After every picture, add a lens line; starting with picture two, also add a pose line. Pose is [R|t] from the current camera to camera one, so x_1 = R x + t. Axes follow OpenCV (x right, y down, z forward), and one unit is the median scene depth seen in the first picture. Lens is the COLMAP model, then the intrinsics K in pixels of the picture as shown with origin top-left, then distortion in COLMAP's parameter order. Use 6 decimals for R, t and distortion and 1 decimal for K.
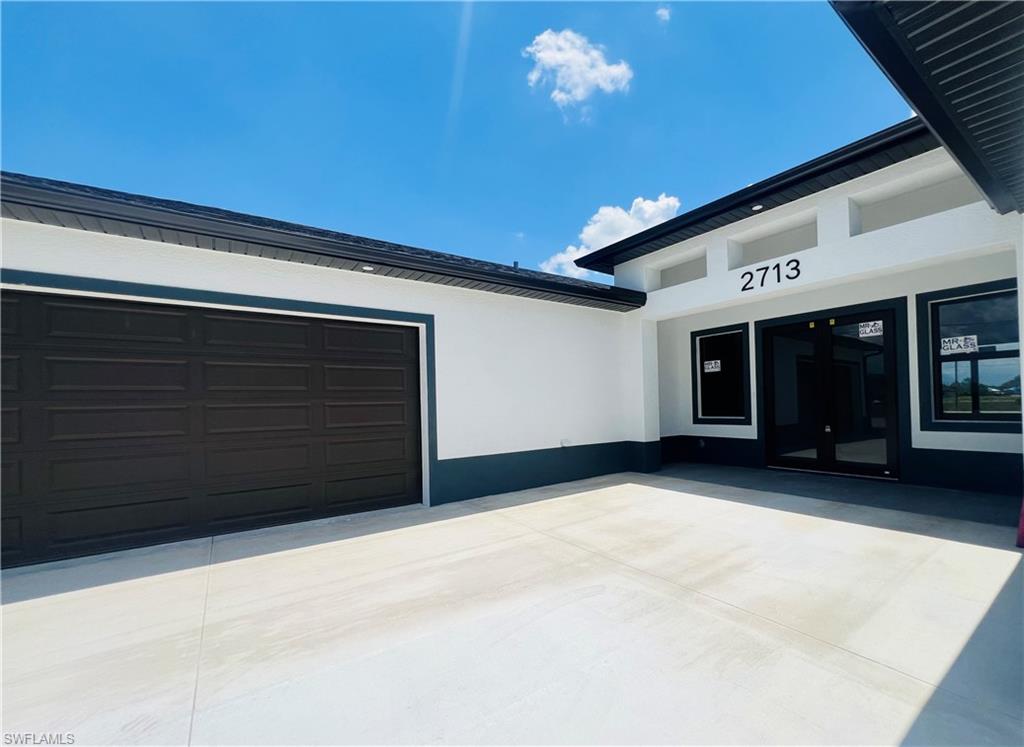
lens RADIAL K [[456.2, 0, 514.3], [0, 456.2, 403.1], [0, 0, 1]] dist [0.000538, 0.000065]
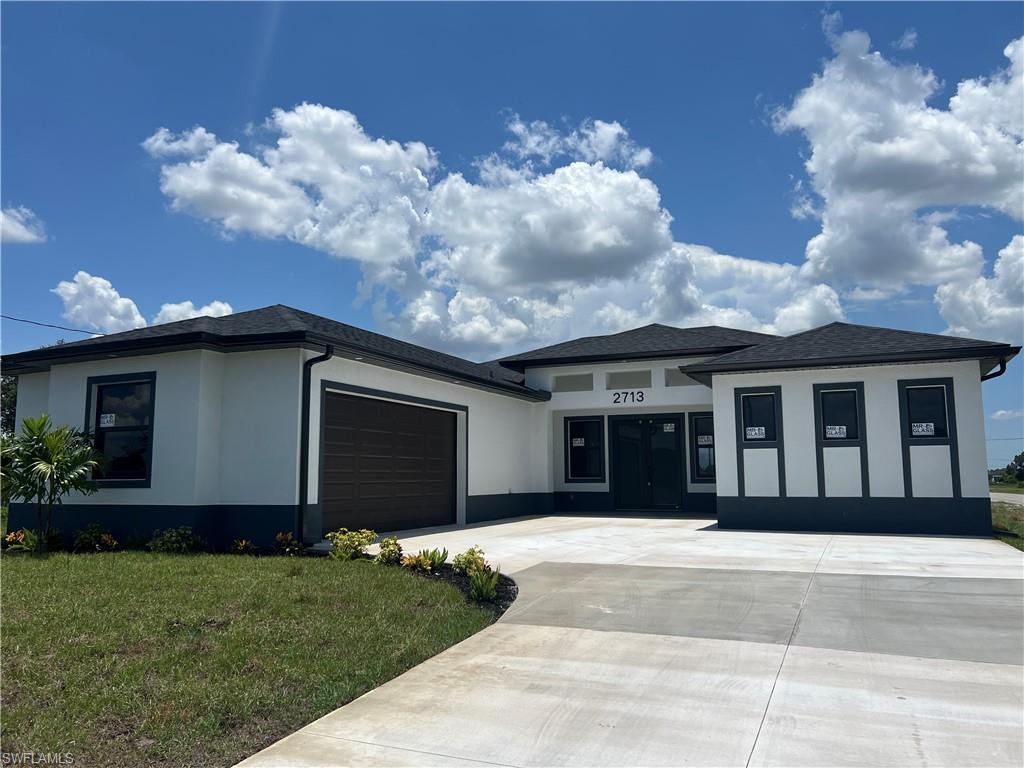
lens RADIAL K [[784.7, 0, 512.0], [0, 784.7, 384.0], [0, 0, 1]] dist [0.025529, -0.005374]
pose [[0.867322, 0.081415, 0.491043, -1.333941], [-0.019259, 0.991283, -0.130338, 0.086522], [-0.497374, 0.103588, 0.861330, -1.424273]]
